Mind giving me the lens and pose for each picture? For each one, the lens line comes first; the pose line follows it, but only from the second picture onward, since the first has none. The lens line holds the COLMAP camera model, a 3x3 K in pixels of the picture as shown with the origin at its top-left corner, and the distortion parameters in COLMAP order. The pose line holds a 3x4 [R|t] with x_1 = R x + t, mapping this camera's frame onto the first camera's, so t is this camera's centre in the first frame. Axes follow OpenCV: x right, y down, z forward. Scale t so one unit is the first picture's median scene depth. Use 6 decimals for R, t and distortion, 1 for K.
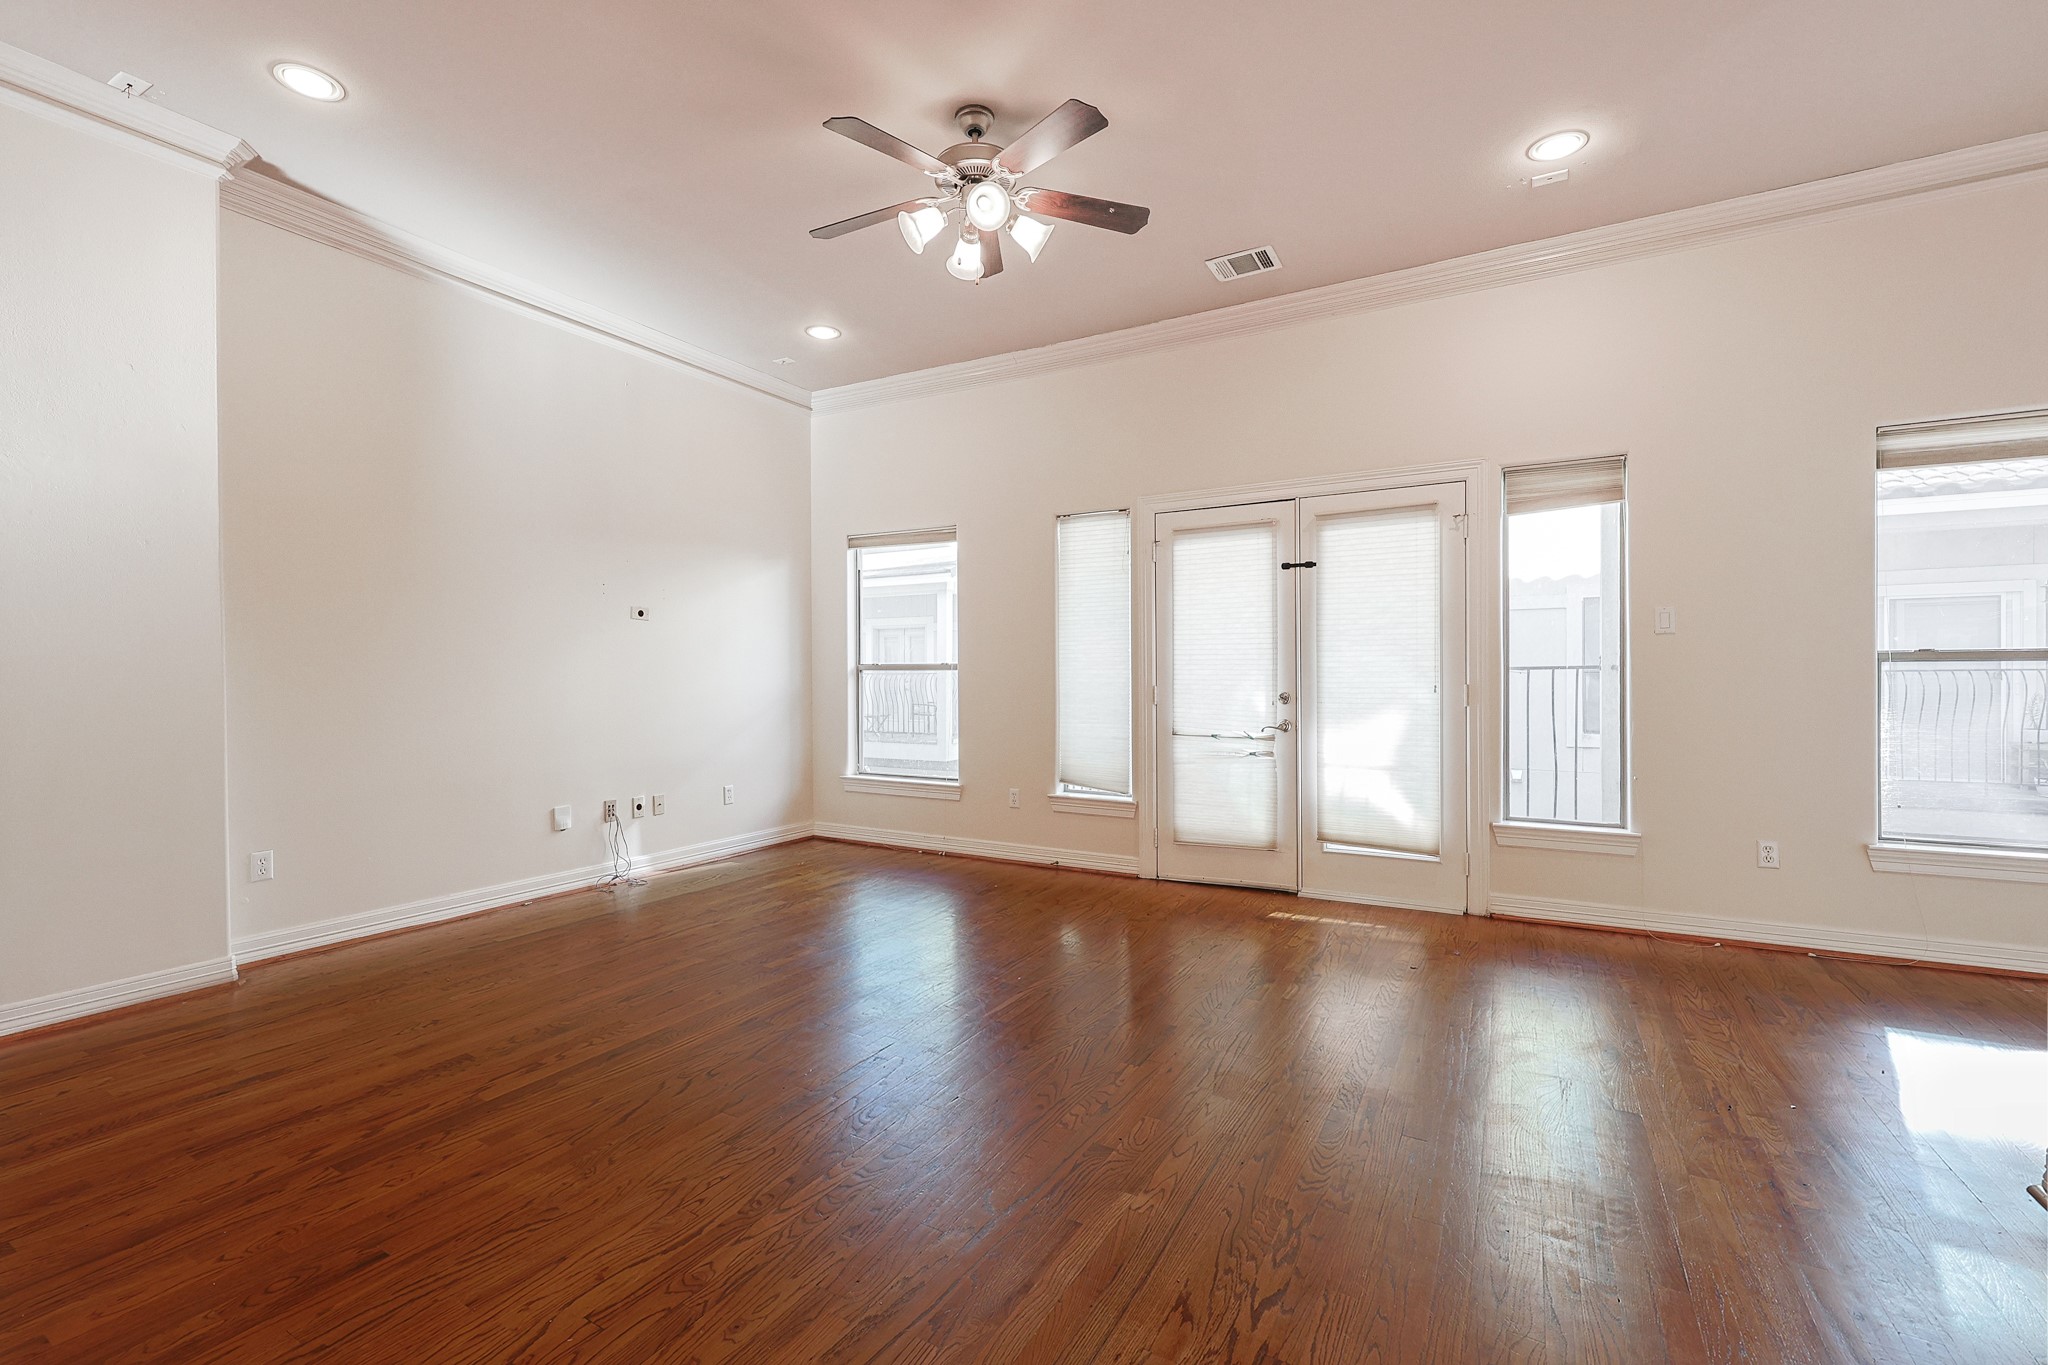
lens RADIAL K [[889.1, 0, 1016.9], [0, 889.1, 678.7], [0, 0, 1]] dist [-0.000708, -0.000690]
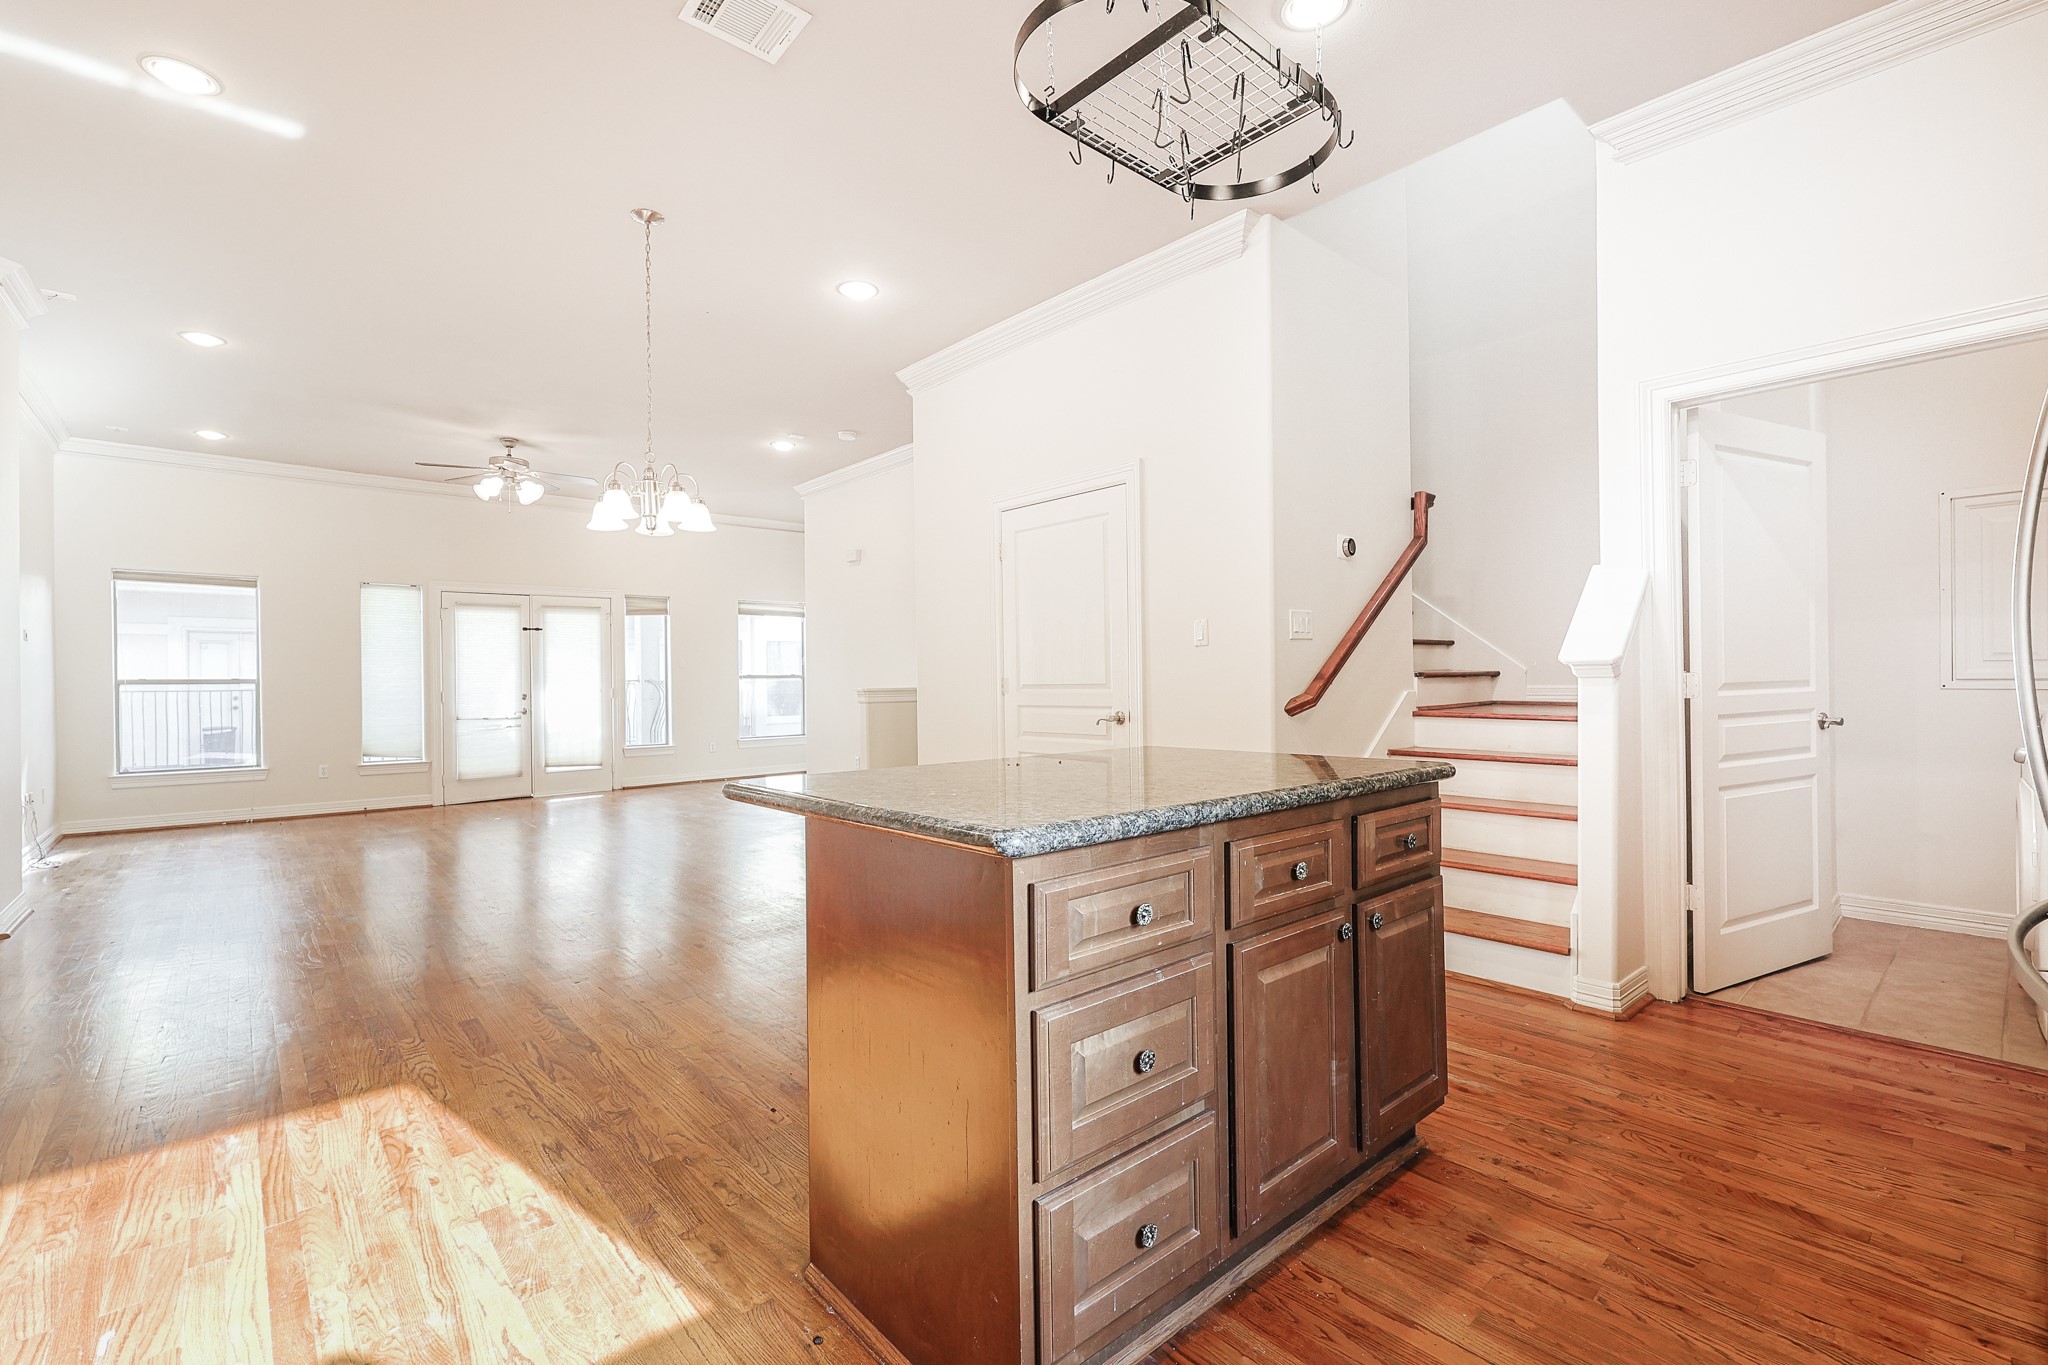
lens RADIAL K [[889.1, 0, 1016.9], [0, 889.1, 678.7], [0, 0, 1]] dist [-0.000708, -0.000690]
pose [[0.317317, 0.000473, 0.948319, -1.175157], [0.016283, 0.999850, -0.005948, 0.010888], [-0.948180, 0.017329, 0.317262, -0.624614]]
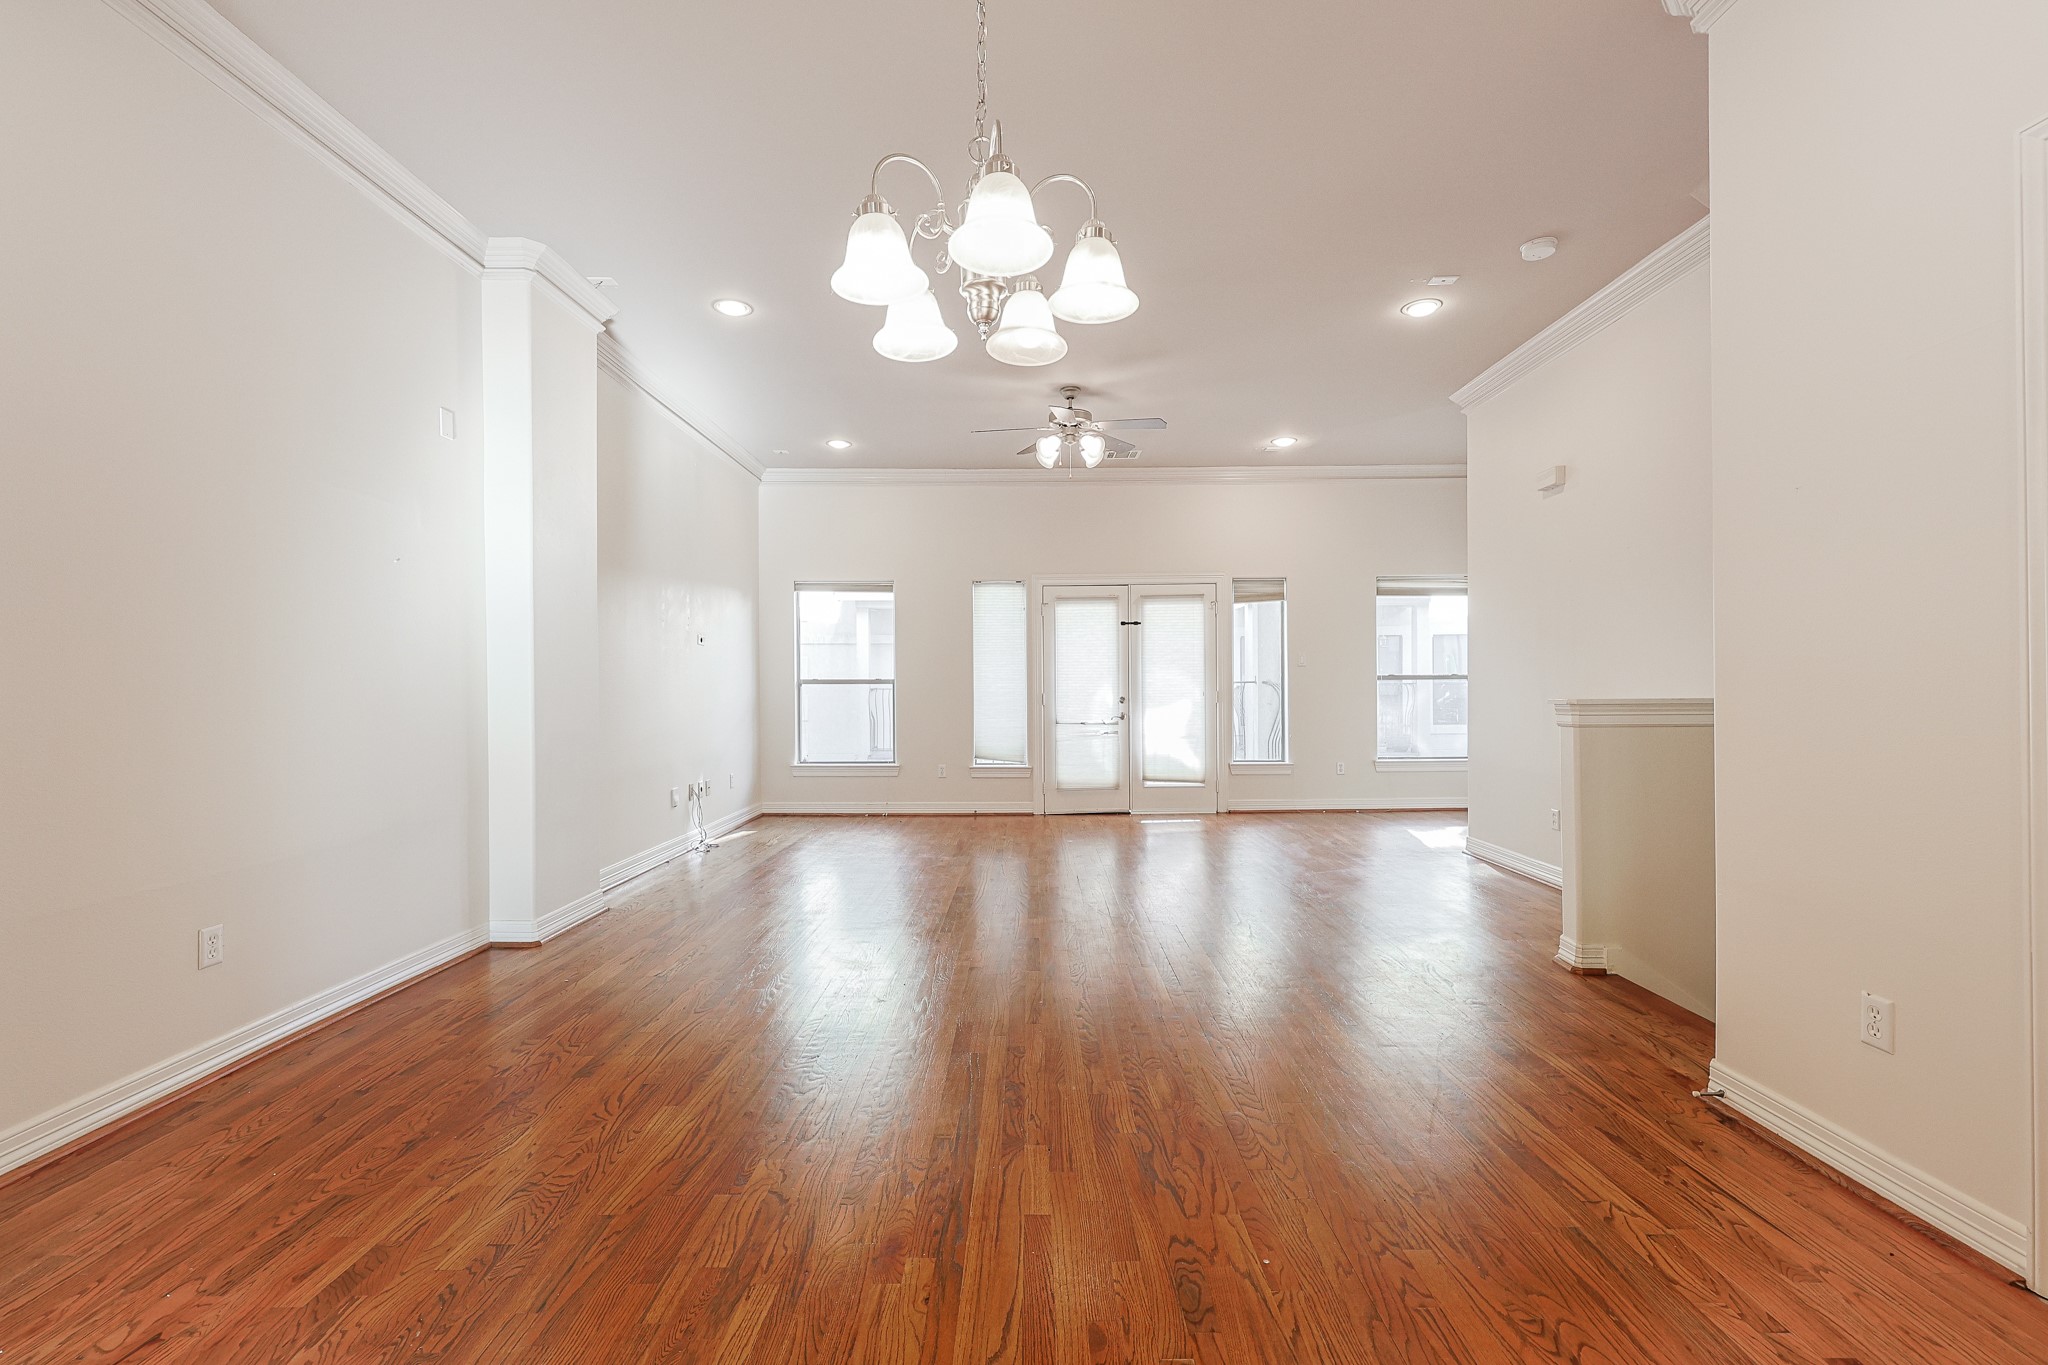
lens RADIAL K [[867.3, 0, 1024.0], [0, 867.3, 682.5], [0, 0, 1]] dist [-0.007957, 0.003954]
pose [[0.867809, -0.000513, 0.496897, -0.682270], [0.005880, 0.999940, -0.009237, 0.002382], [-0.496863, 0.010937, 0.867760, -0.352733]]
